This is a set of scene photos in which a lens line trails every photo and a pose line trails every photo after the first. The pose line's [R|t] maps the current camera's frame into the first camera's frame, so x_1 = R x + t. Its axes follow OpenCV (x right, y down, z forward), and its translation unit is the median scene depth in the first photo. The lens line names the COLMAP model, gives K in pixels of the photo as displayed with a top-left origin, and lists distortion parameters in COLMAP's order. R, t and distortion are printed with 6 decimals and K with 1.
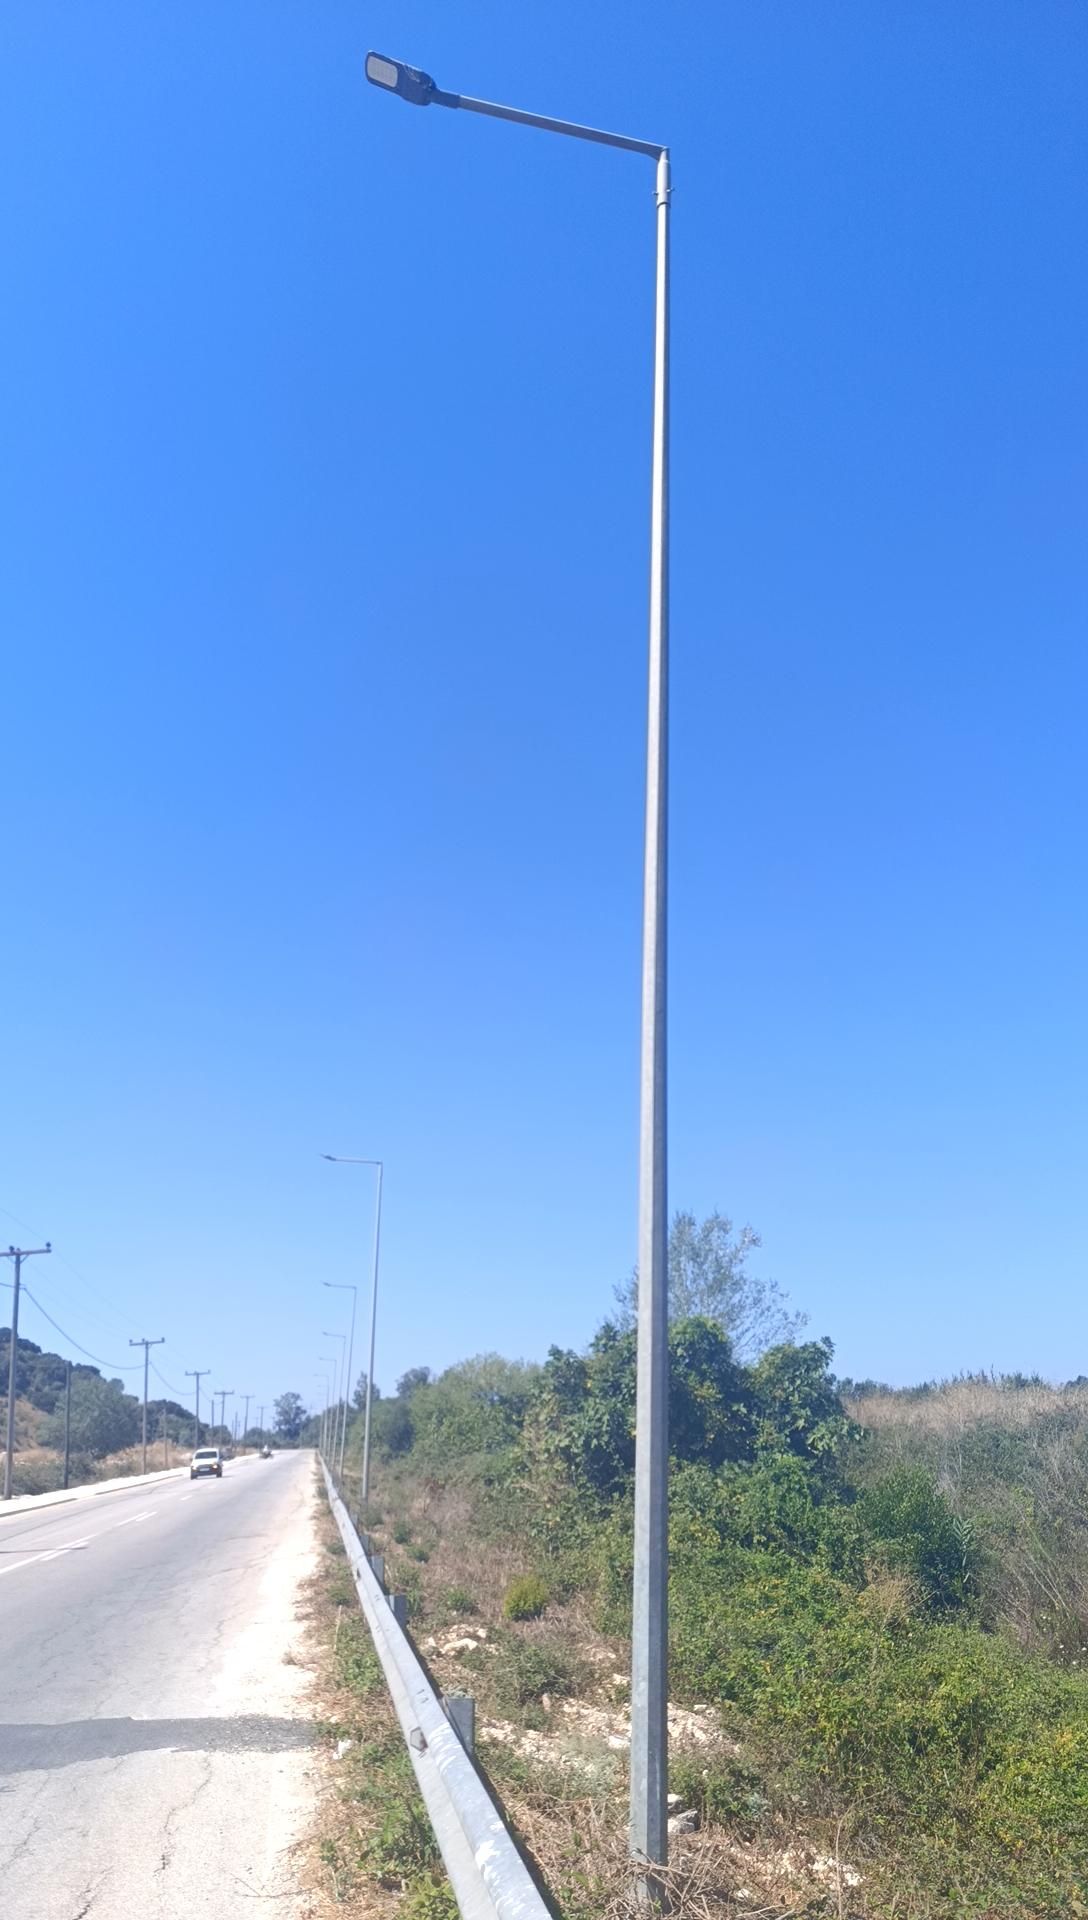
lens RADIAL K [[1255.4, 0, 537.1], [0, 1255.4, 995.0], [0, 0, 1]] dist [0.033694, -0.033645]
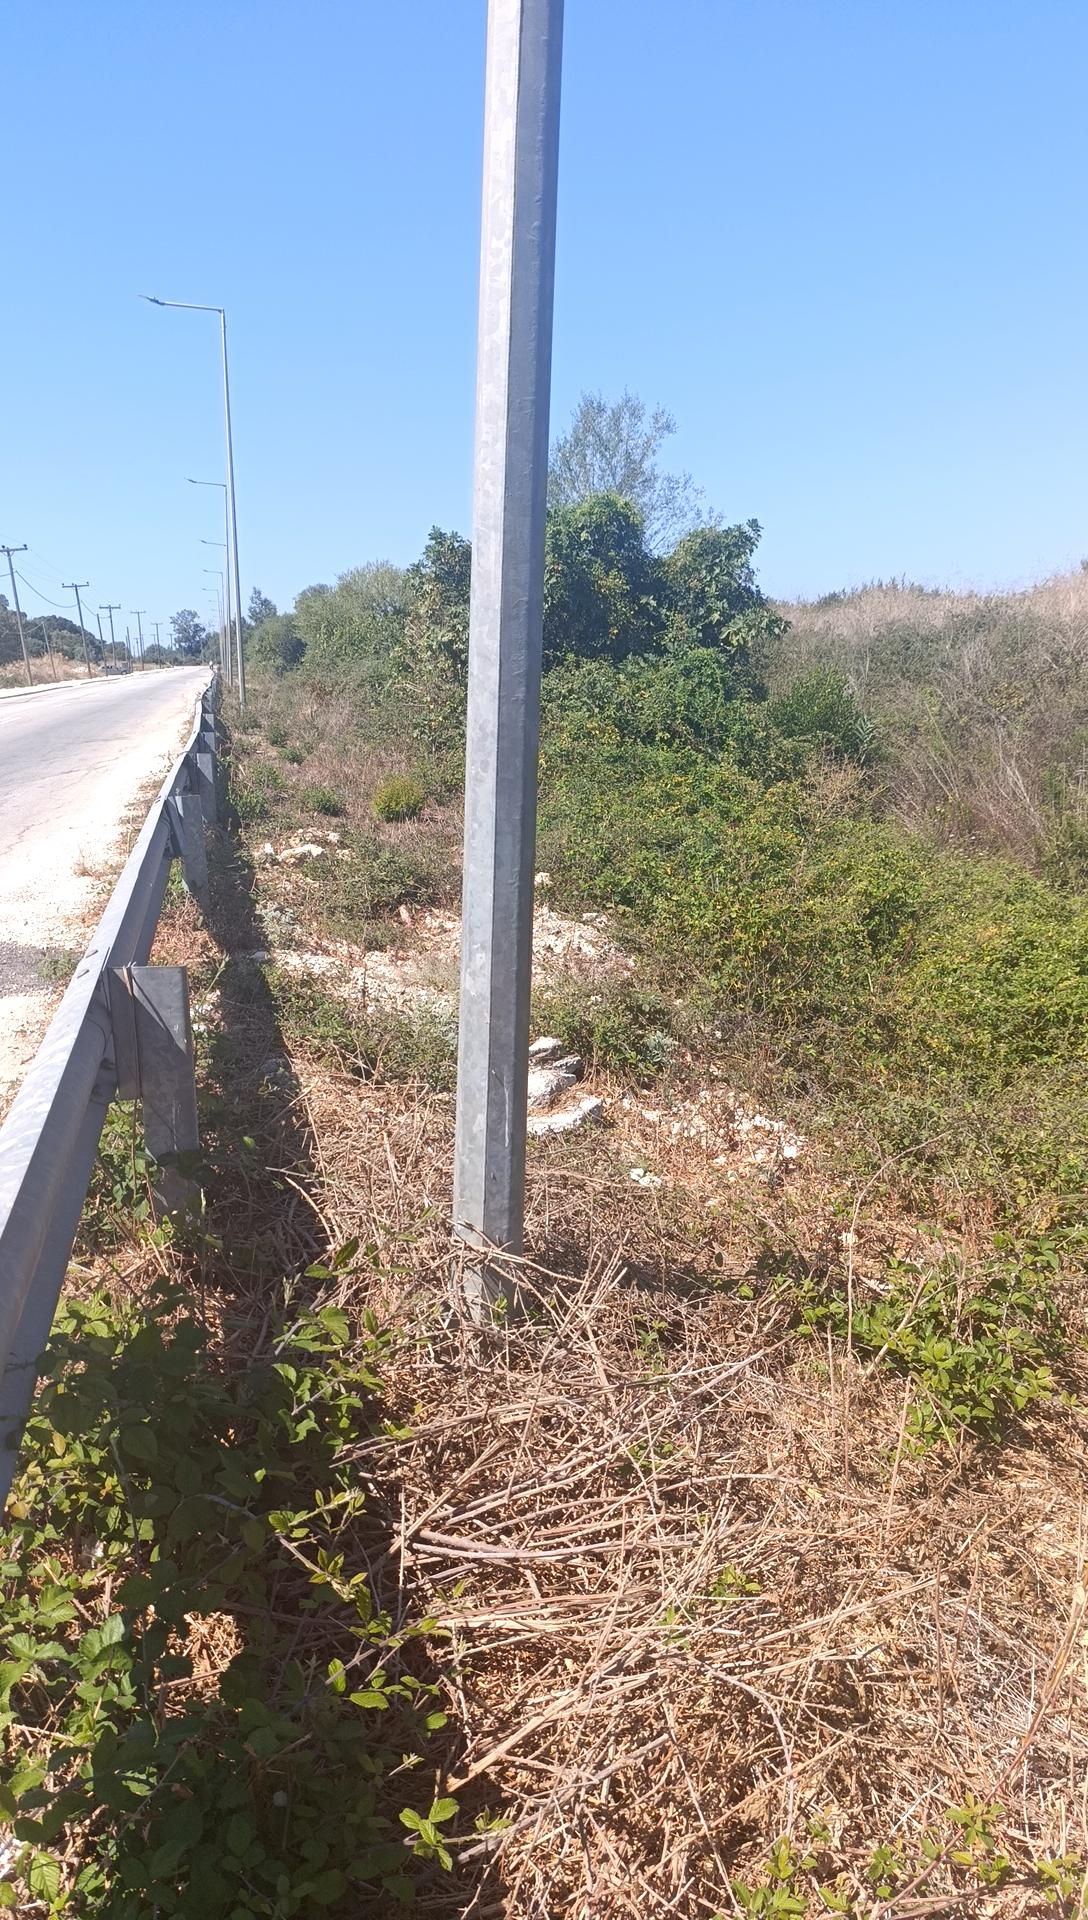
lens RADIAL K [[1255.4, 0, 537.1], [0, 1255.4, 995.0], [0, 0, 1]] dist [0.033694, -0.033645]
pose [[0.997282, -0.020988, 0.070630, 0.015350], [-0.022616, 0.825109, 0.564521, 0.061249], [-0.070126, -0.564583, 0.822392, 0.128118]]
